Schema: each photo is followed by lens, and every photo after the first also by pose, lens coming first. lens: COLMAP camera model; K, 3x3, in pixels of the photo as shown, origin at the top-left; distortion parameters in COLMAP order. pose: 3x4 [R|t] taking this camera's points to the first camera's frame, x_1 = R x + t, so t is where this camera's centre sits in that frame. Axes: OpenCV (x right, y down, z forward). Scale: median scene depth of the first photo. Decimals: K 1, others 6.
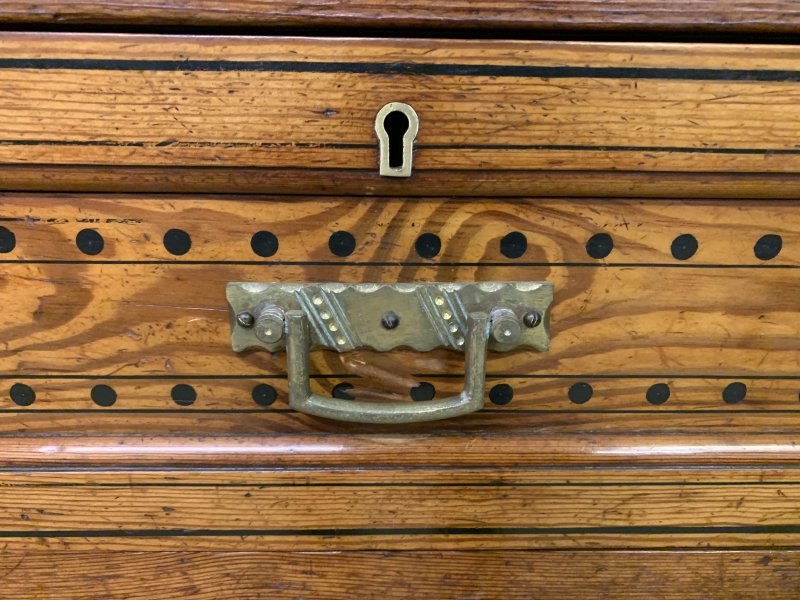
lens RADIAL K [[608.9, 0, 395.4], [0, 608.9, 300.7], [0, 0, 1]] dist [0.058273, -0.064270]
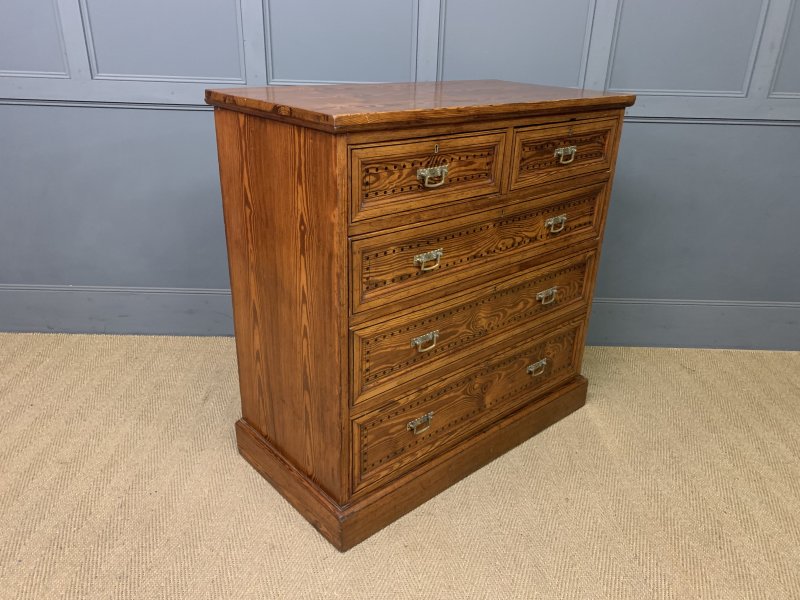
lens RADIAL K [[608.9, 0, 386.6], [0, 608.9, 312.7], [0, 0, 1]] dist [0.058273, -0.064270]
pose [[0.771287, -0.252973, 0.584056, -5.241803], [0.188729, 0.967252, 0.169719, 0.312654], [-0.607864, -0.020674, 0.793772, -4.610623]]
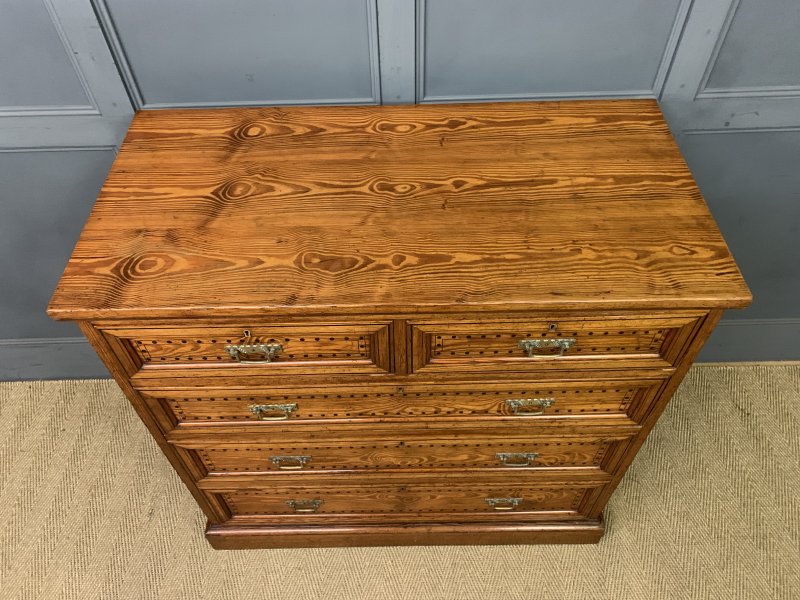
lens RADIAL K [[608.9, 0, 399.1], [0, 608.9, 302.7], [0, 0, 1]] dist [0.058273, -0.064270]
pose [[0.999631, -0.010682, -0.024991, 1.520824], [0.022107, 0.854465, 0.519039, -3.315169], [0.015810, -0.519399, 0.854385, -3.676377]]
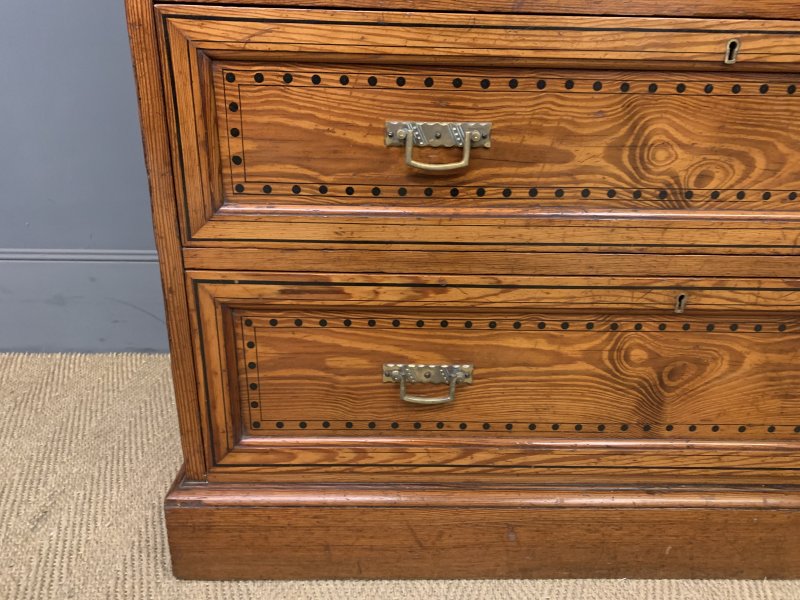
lens RADIAL K [[608.9, 0, 401.9], [0, 608.9, 307.2], [0, 0, 1]] dist [0.058273, -0.064270]
pose [[0.999926, 0.009435, 0.007659, -0.219421], [-0.009771, 0.998937, 0.045047, 2.907771], [-0.007226, -0.045119, 0.998955, -1.386589]]
